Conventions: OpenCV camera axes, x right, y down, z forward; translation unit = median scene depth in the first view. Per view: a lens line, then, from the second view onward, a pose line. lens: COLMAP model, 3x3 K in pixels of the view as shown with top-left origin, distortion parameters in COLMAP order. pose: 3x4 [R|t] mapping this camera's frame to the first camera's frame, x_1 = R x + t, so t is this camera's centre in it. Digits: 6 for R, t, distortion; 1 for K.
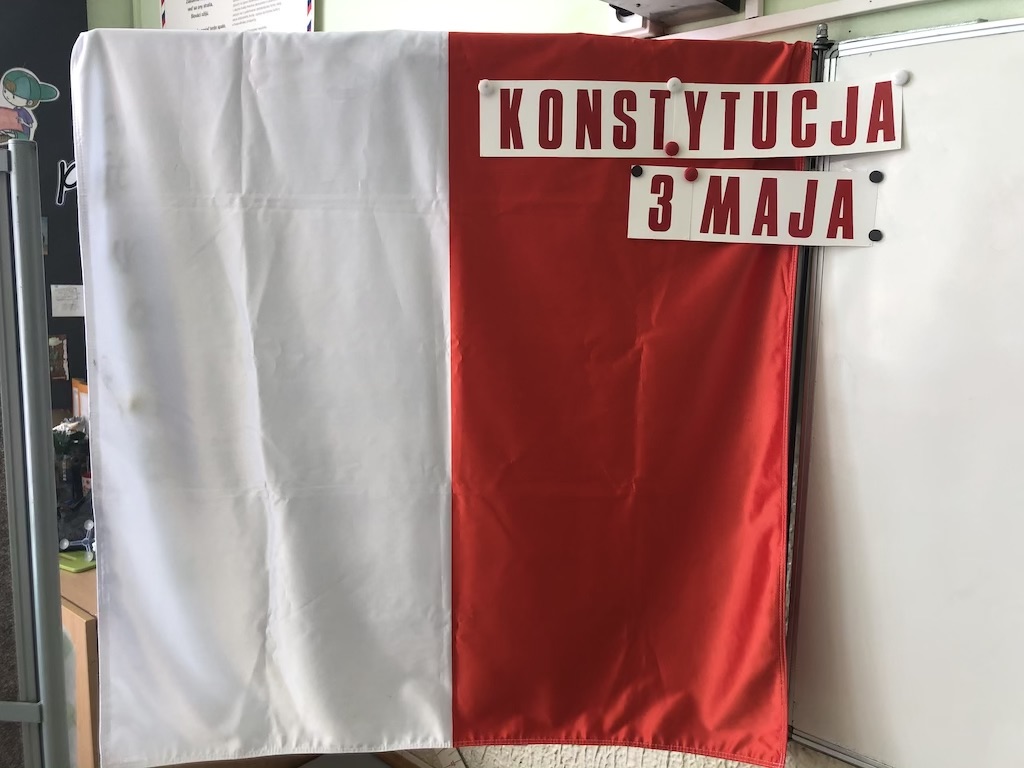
lens RADIAL K [[807.4, 0, 513.4], [0, 807.4, 364.7], [0, 0, 1]] dist [0.025795, -0.010063]
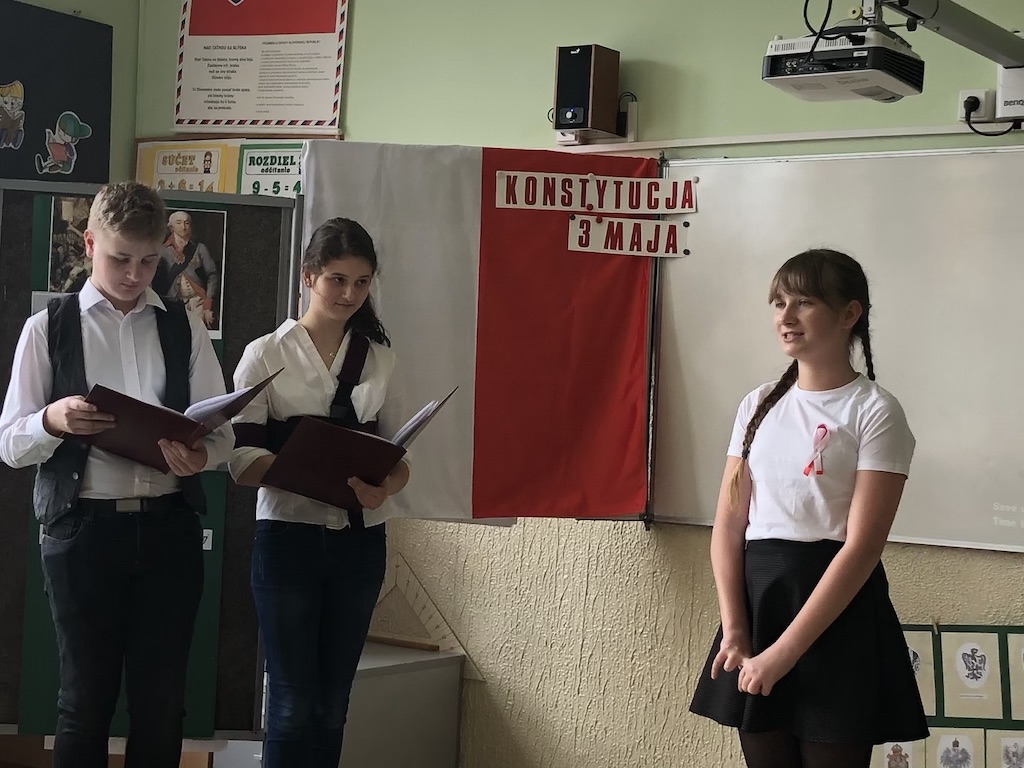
lens RADIAL K [[1928.8, 0, 508.7], [0, 1928.8, 370.2], [0, 0, 1]] dist [0.253322, -0.960762]
pose [[0.991029, 0.027247, 0.130842, -0.625669], [-0.008398, 0.989758, -0.142507, 0.826278], [-0.133385, 0.140129, 0.981108, -3.654331]]
